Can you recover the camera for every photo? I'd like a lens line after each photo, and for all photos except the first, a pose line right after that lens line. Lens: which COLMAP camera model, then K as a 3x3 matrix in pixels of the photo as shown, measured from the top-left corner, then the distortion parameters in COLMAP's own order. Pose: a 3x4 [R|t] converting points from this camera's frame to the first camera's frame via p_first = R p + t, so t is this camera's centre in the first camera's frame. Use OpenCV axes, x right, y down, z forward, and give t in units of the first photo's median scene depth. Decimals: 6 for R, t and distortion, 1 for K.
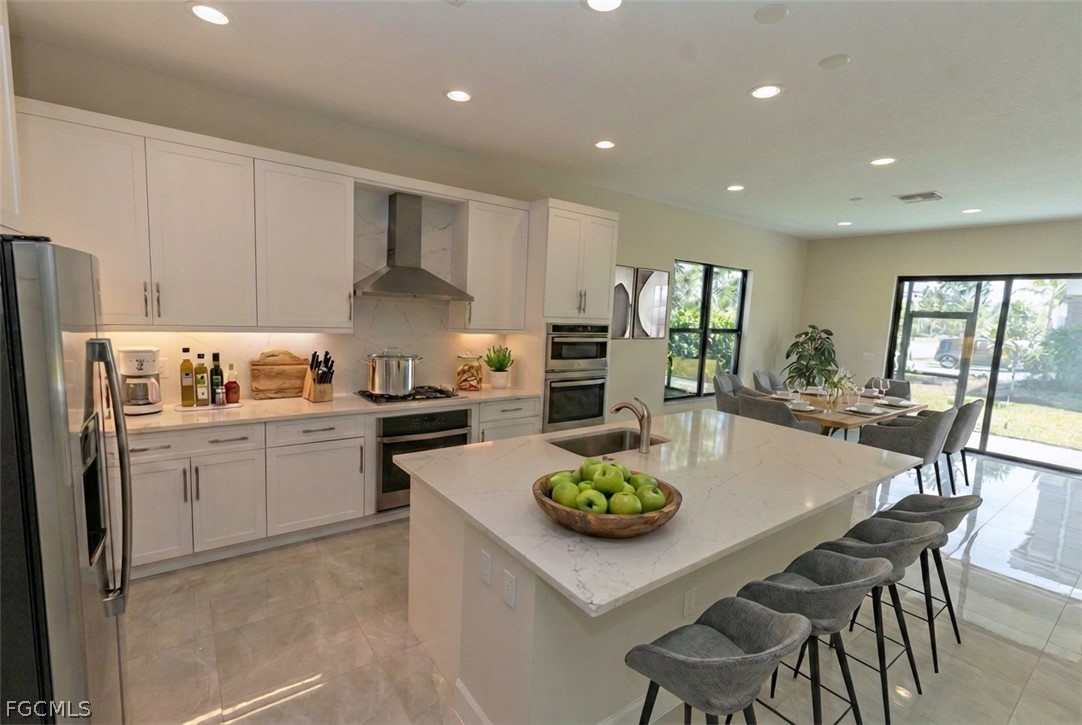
lens RADIAL K [[476.0, 0, 543.7], [0, 476.0, 363.0], [0, 0, 1]] dist [0.000803, 0.000187]
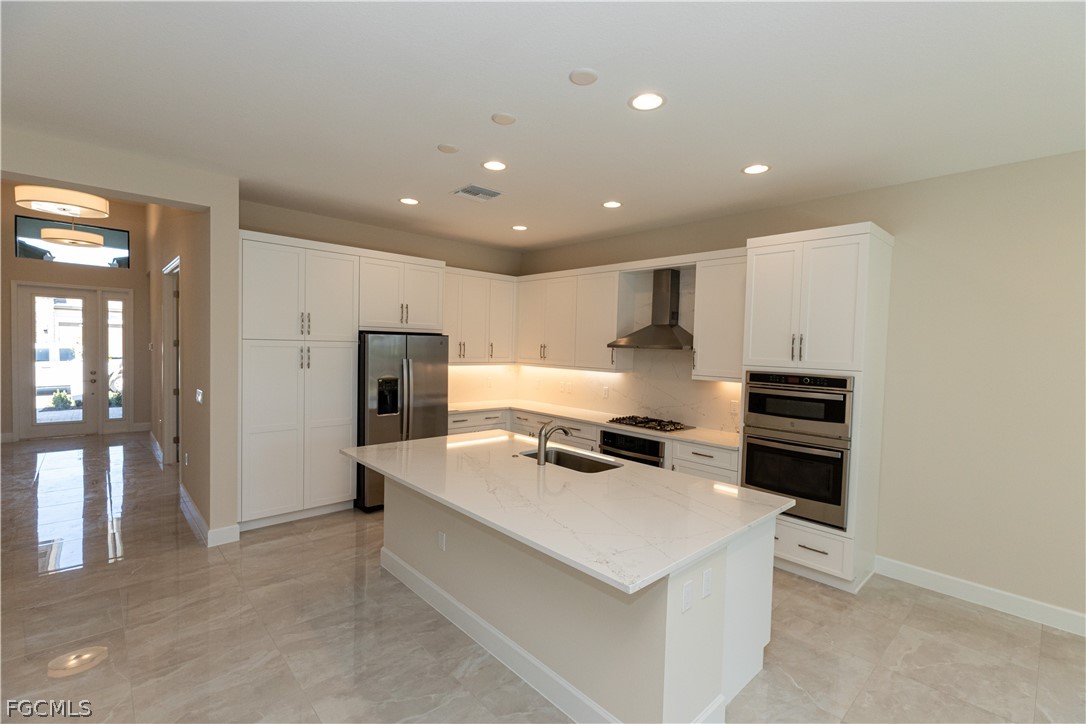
lens RADIAL K [[484.0, 0, 543.0], [0, 484.0, 362.0], [0, 0, 1]] dist [0.000392, 0.000170]
pose [[0.113352, -0.007395, -0.993527, 0.876989], [-0.135214, 0.990554, -0.022799, -0.026778], [0.984311, 0.136923, 0.111282, 0.502570]]
